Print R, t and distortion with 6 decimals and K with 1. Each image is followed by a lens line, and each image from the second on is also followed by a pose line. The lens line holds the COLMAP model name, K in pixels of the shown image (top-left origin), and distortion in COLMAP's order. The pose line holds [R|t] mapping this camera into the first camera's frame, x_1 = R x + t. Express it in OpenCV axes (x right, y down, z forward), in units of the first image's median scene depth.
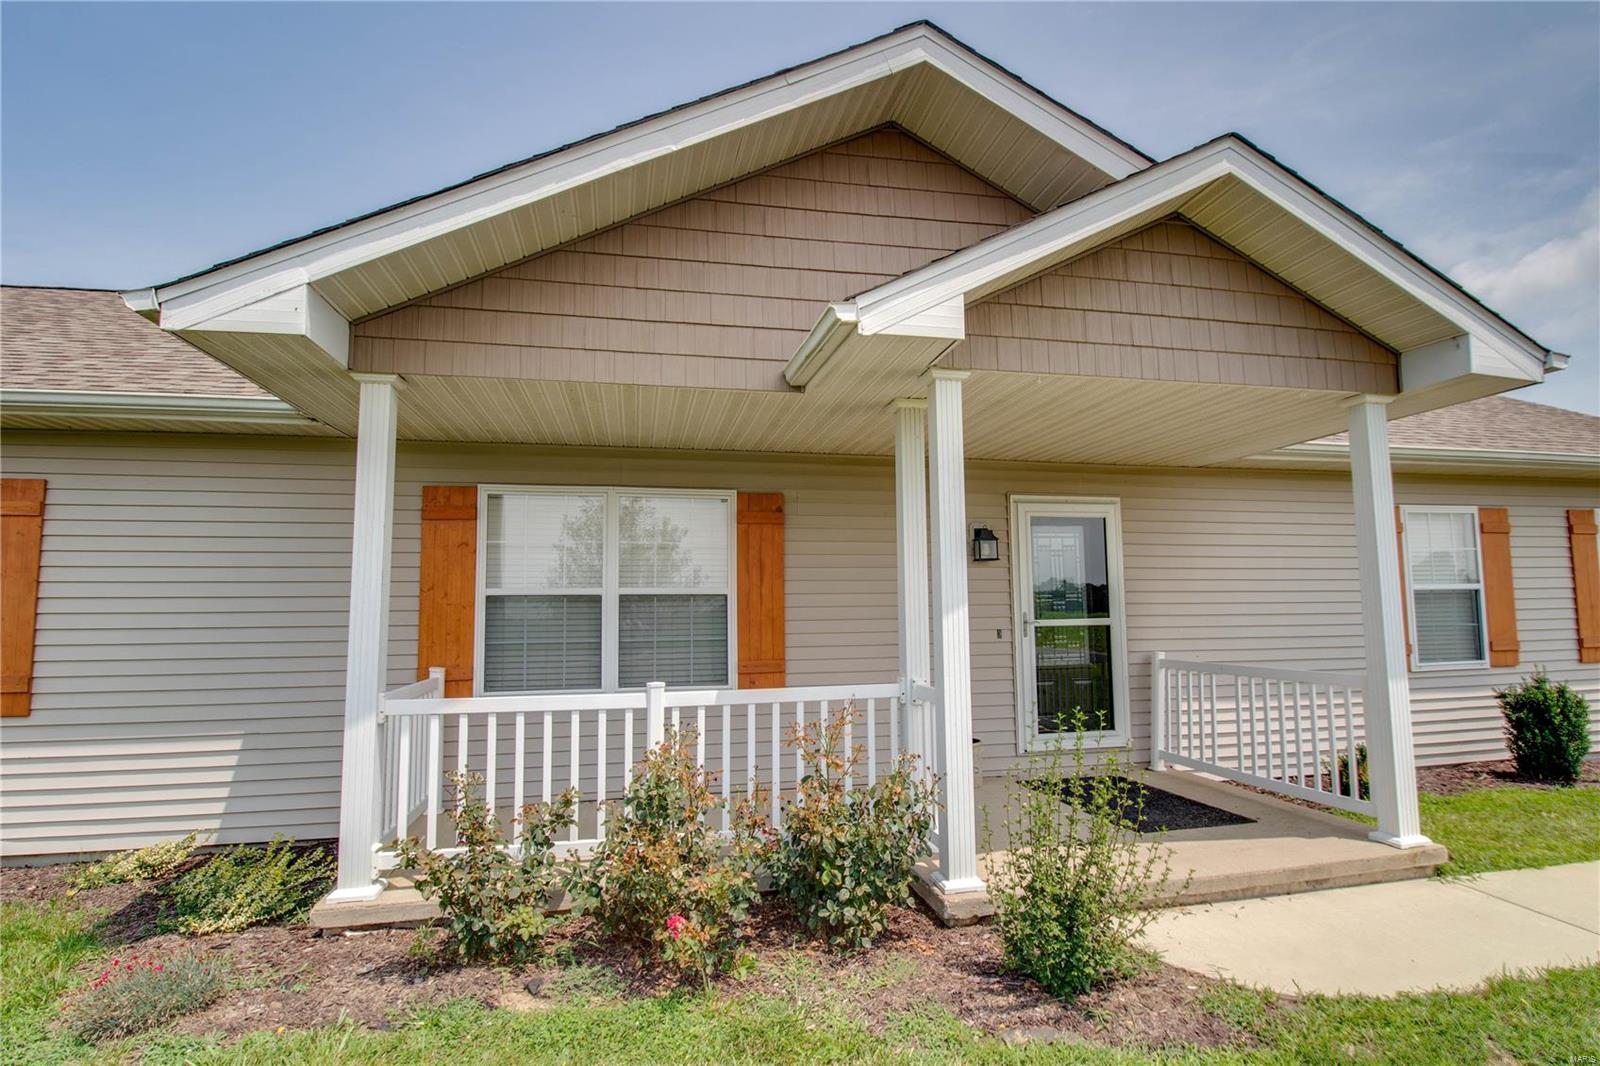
lens RADIAL K [[763.4, 0, 796.5], [0, 763.4, 536.5], [0, 0, 1]] dist [-0.001661, -0.000146]
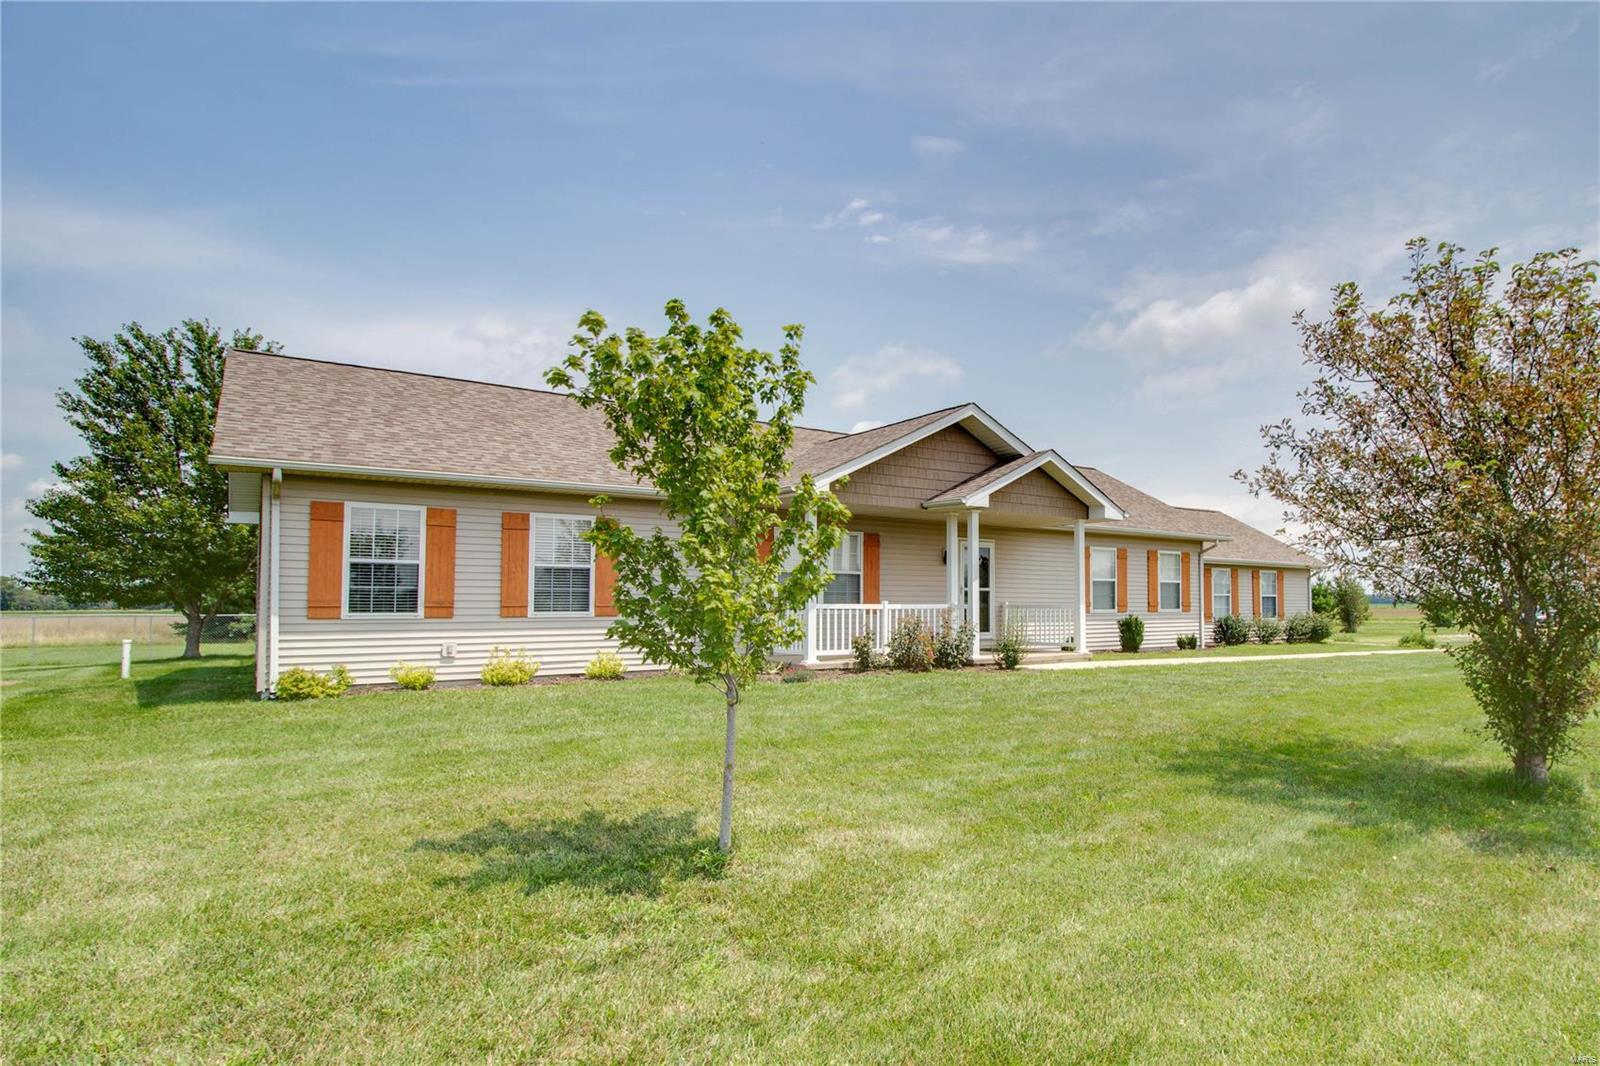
lens RADIAL K [[763.4, 0, 804.1], [0, 763.4, 535.2], [0, 0, 1]] dist [-0.001661, -0.000146]
pose [[0.954689, 0.042456, 0.294562, -0.925740], [-0.044489, 0.999010, 0.000202, -0.041162], [-0.294262, -0.013297, 0.955632, -1.228951]]
